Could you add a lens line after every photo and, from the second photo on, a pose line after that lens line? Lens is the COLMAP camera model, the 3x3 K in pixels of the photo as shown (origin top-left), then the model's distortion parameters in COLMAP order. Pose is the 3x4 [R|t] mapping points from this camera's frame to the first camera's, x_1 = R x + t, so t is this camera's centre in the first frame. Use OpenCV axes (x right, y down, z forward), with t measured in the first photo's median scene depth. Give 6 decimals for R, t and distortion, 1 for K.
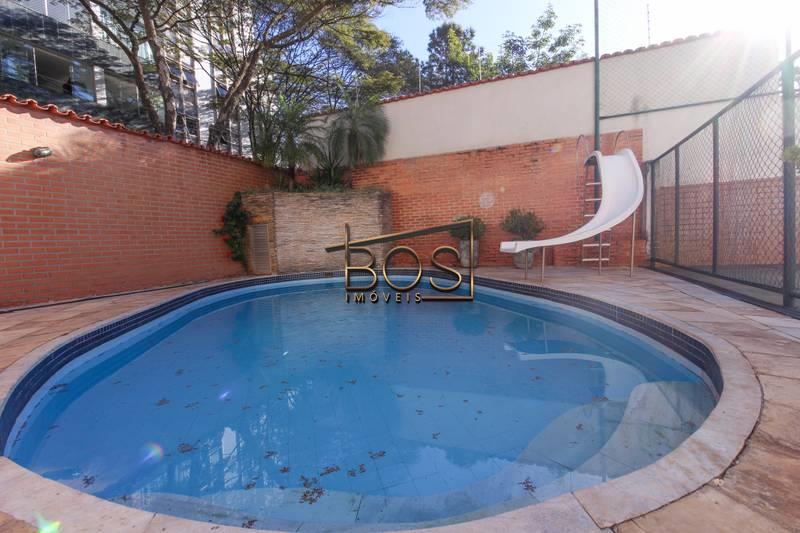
lens RADIAL K [[368.7, 0, 400.7], [0, 368.7, 265.6], [0, 0, 1]] dist [0.003988, 0.000149]
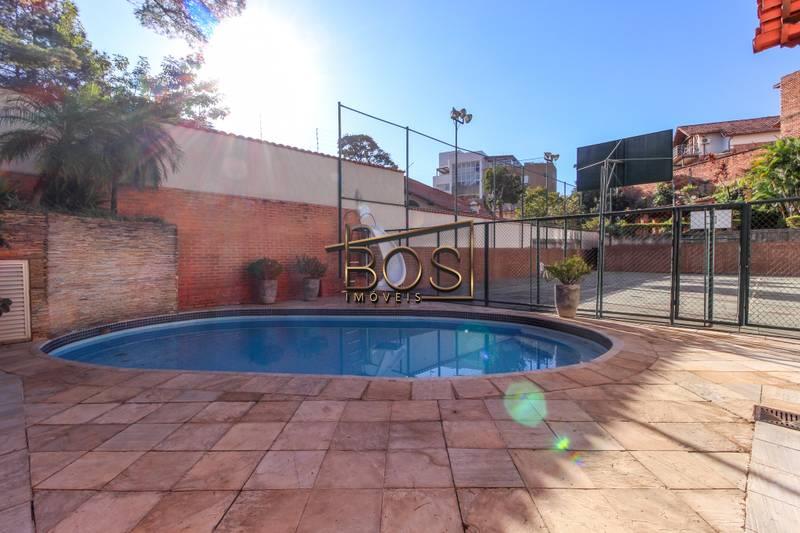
lens RADIAL K [[368.7, 0, 400.9], [0, 368.7, 265.7], [0, 0, 1]] dist [0.003988, 0.000149]
pose [[0.393562, 0.009916, 0.919245, -0.680166], [0.045378, 0.998513, -0.030199, -0.056758], [-0.918178, 0.053599, 0.392527, 0.176085]]
